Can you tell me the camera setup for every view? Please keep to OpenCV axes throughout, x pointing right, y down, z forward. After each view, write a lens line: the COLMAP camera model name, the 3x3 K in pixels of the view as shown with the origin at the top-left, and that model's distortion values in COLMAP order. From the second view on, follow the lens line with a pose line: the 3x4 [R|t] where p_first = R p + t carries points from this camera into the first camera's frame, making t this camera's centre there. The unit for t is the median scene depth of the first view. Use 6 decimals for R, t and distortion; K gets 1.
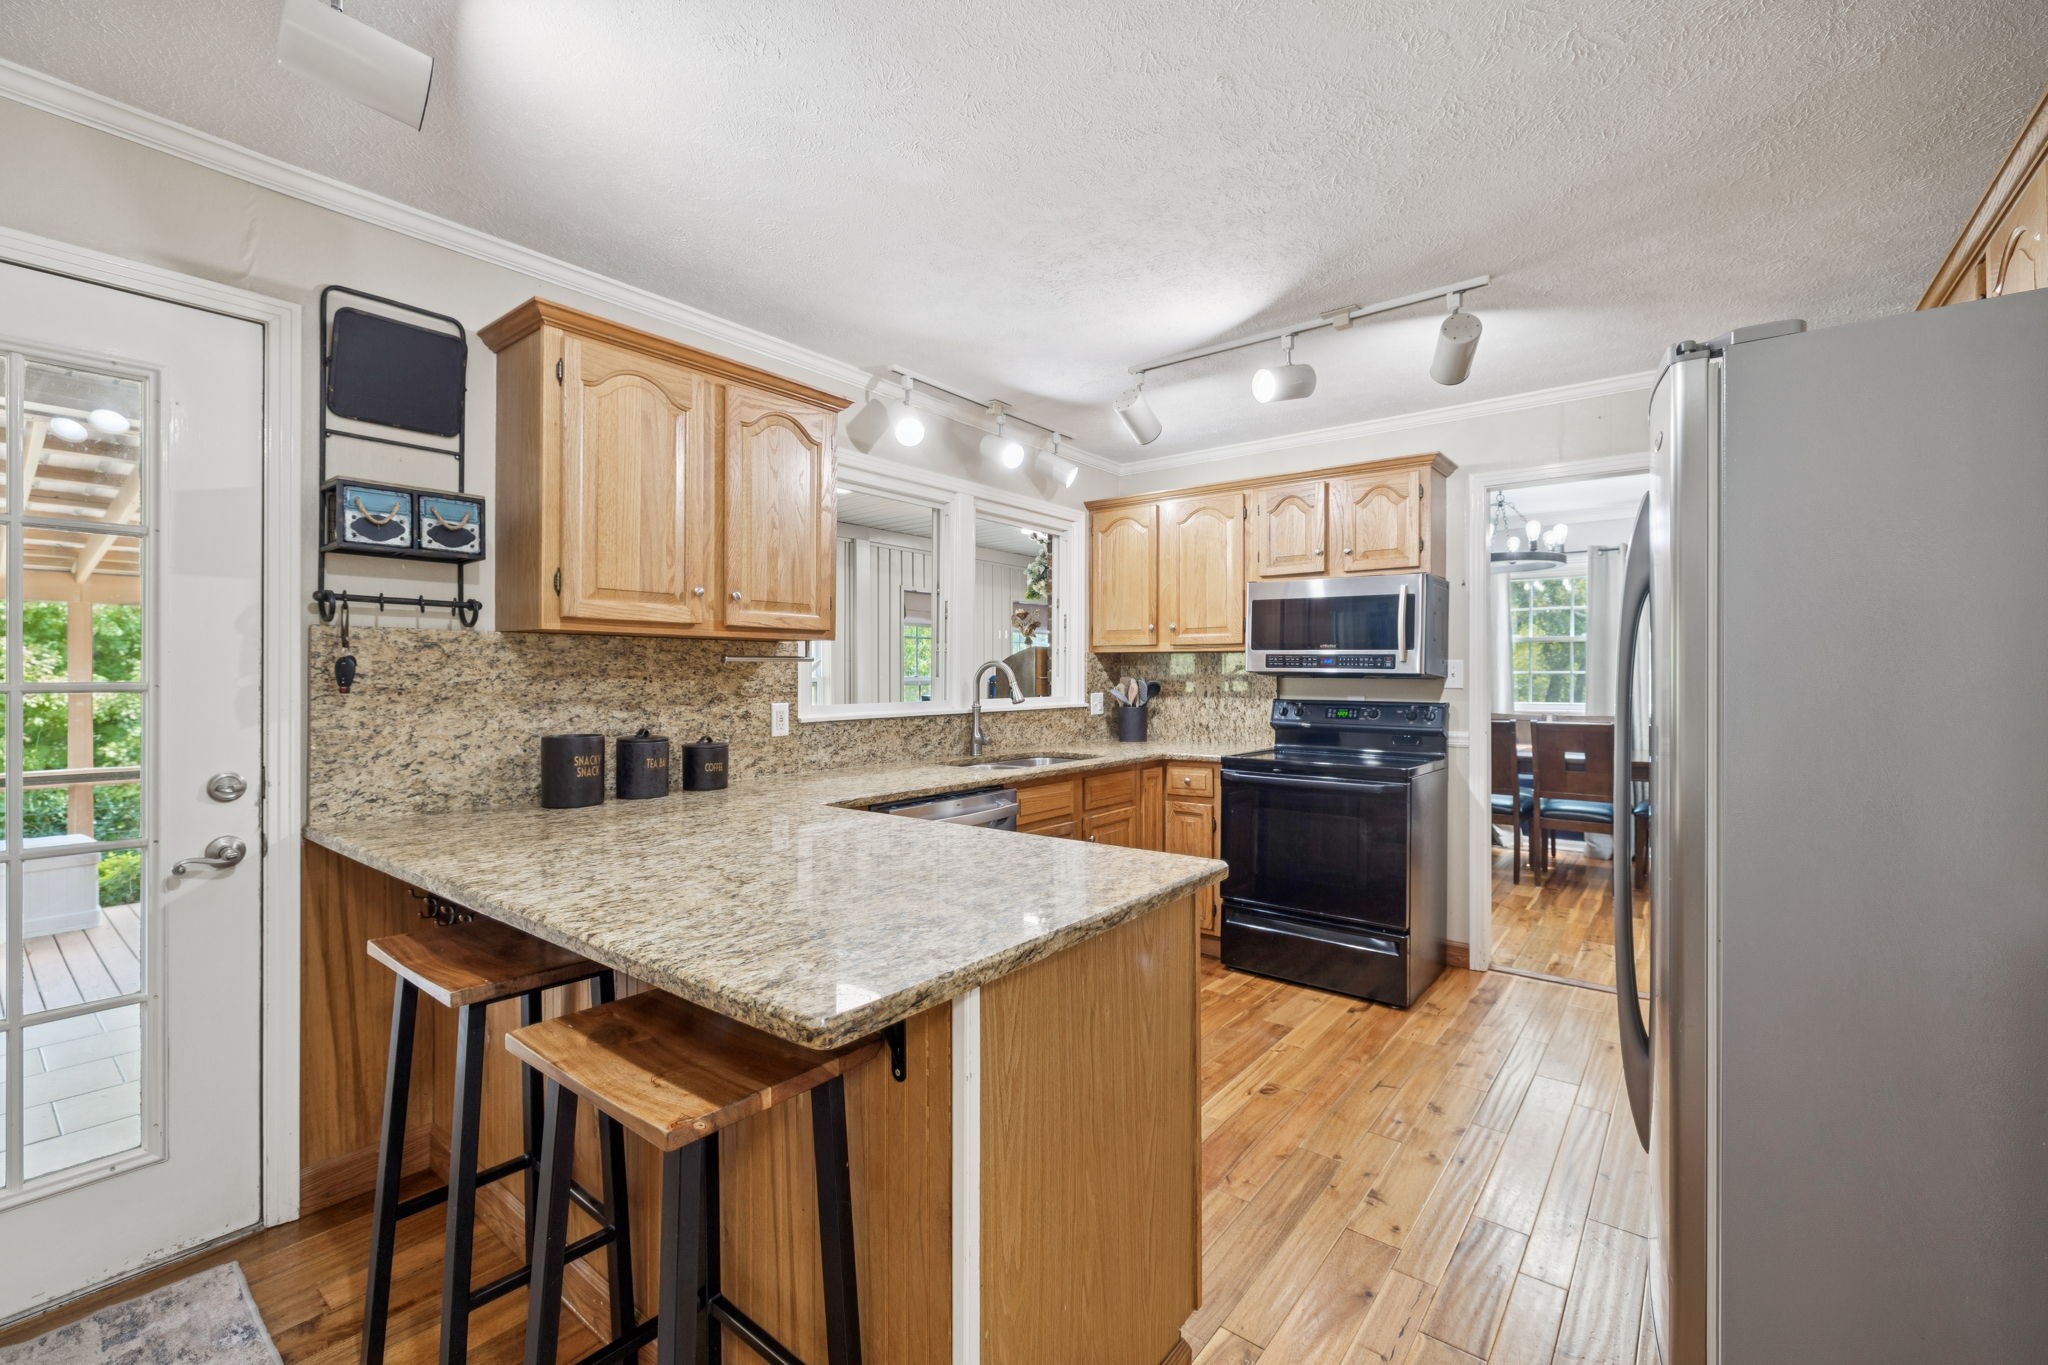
lens RADIAL K [[862.0, 0, 1013.5], [0, 862.0, 678.5], [0, 0, 1]] dist [0.000712, -0.000722]
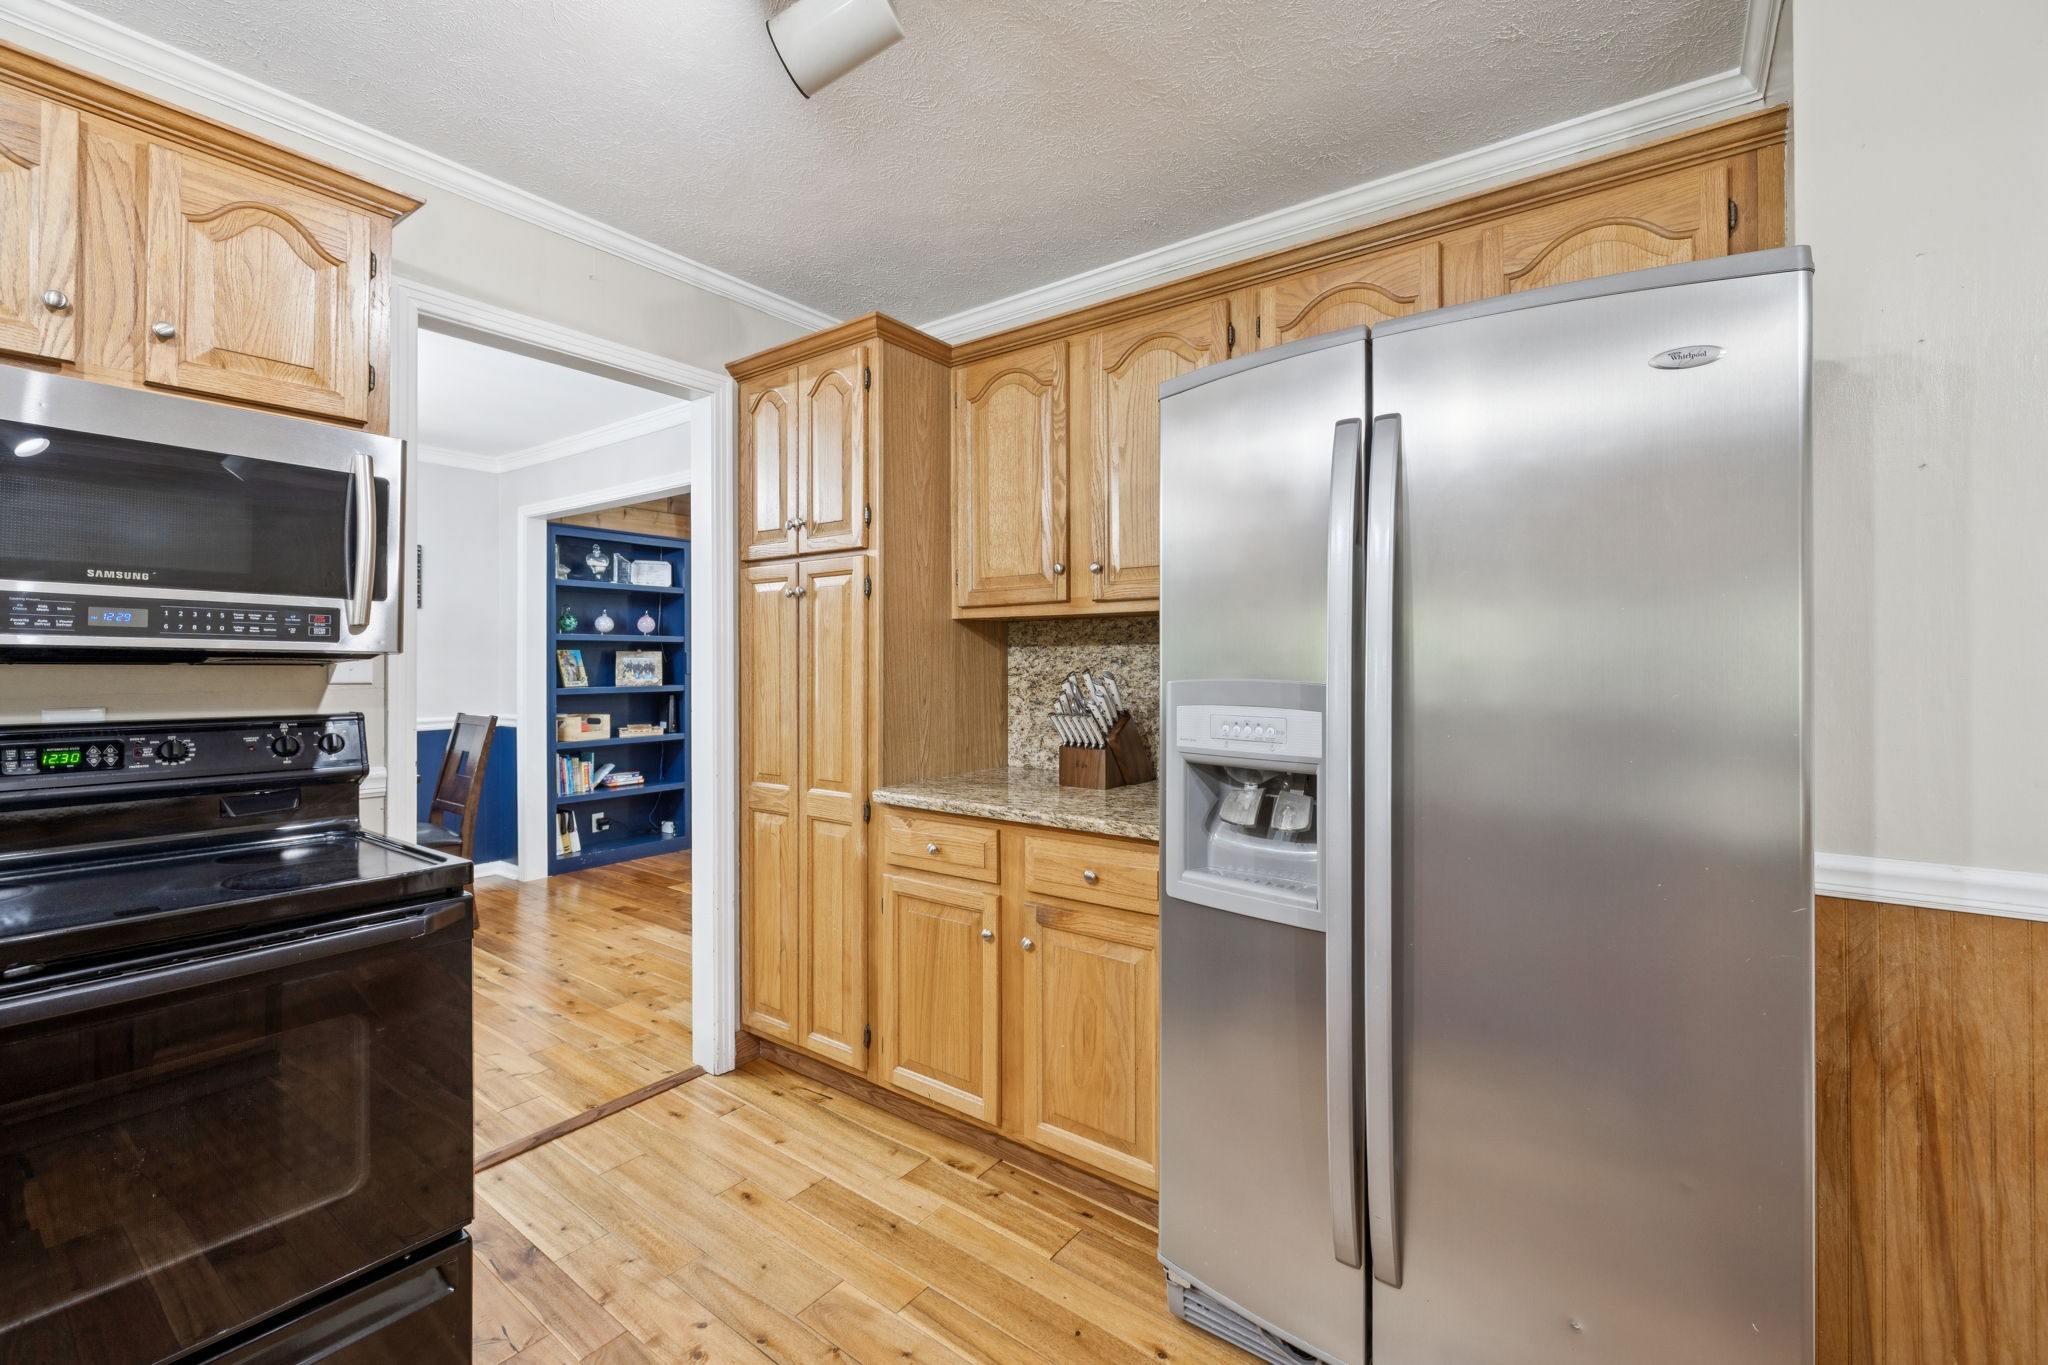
lens RADIAL K [[862.0, 0, 1010.5], [0, 862.0, 662.5], [0, 0, 1]] dist [0.000712, -0.000722]
pose [[-0.015912, -0.000768, 0.999873, -0.000462], [0.006657, 0.999977, 0.000874, 0.001351], [-0.999851, 0.006670, -0.015907, 0.635536]]
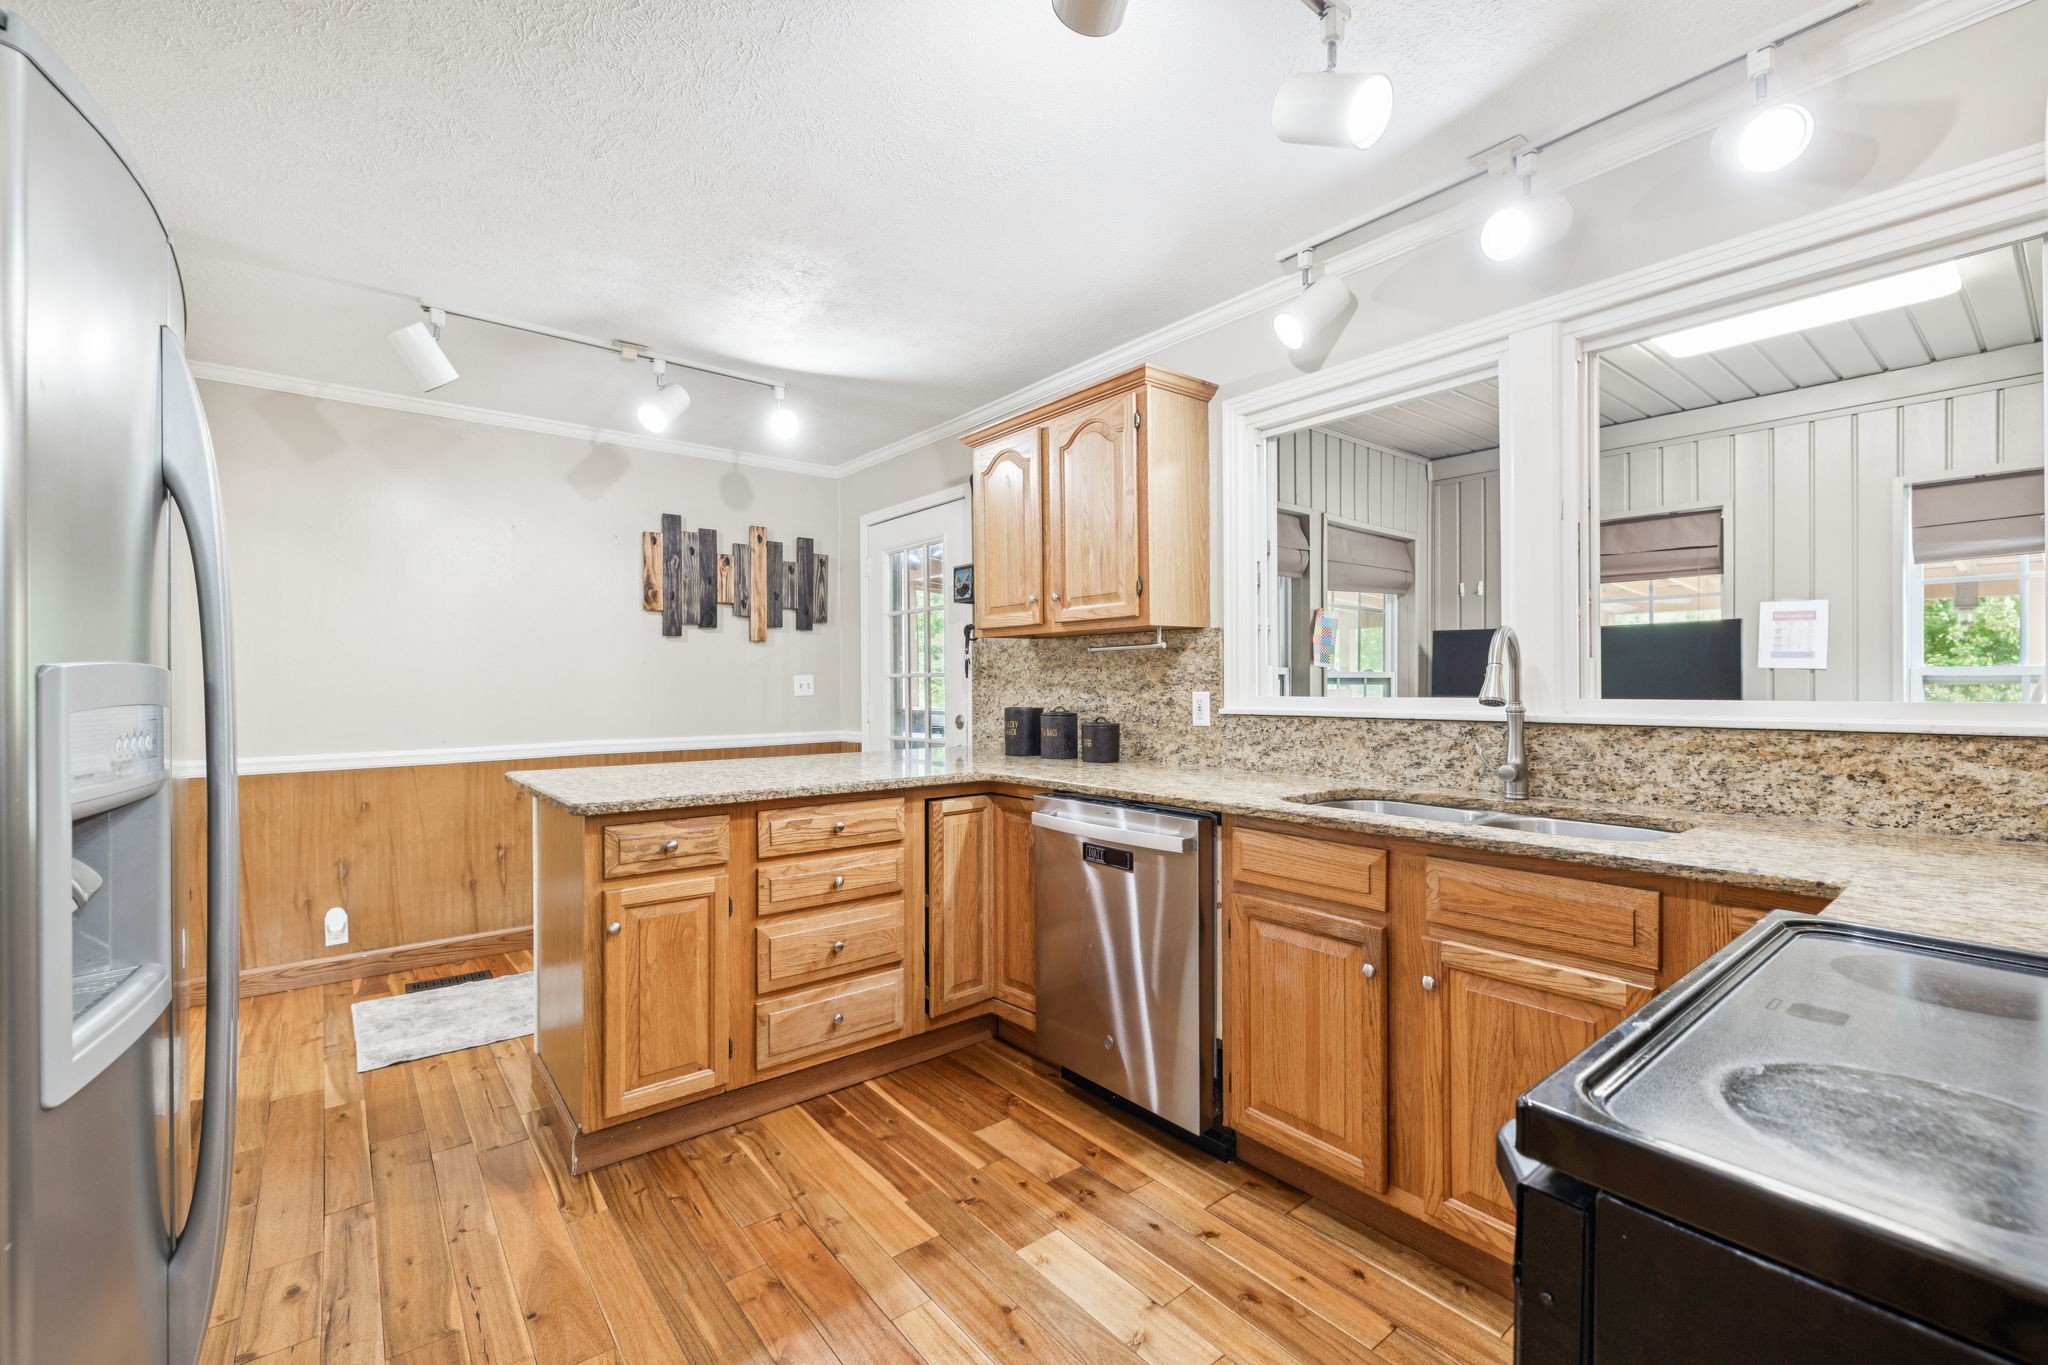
lens RADIAL K [[862.0, 0, 1010.8], [0, 862.0, 679.7], [0, 0, 1]] dist [0.000712, -0.000722]
pose [[-0.220841, -0.003077, -0.975305, 0.580395], [0.000522, 0.999995, -0.003273, 0.014926], [0.975310, -0.001232, -0.220838, 0.821113]]
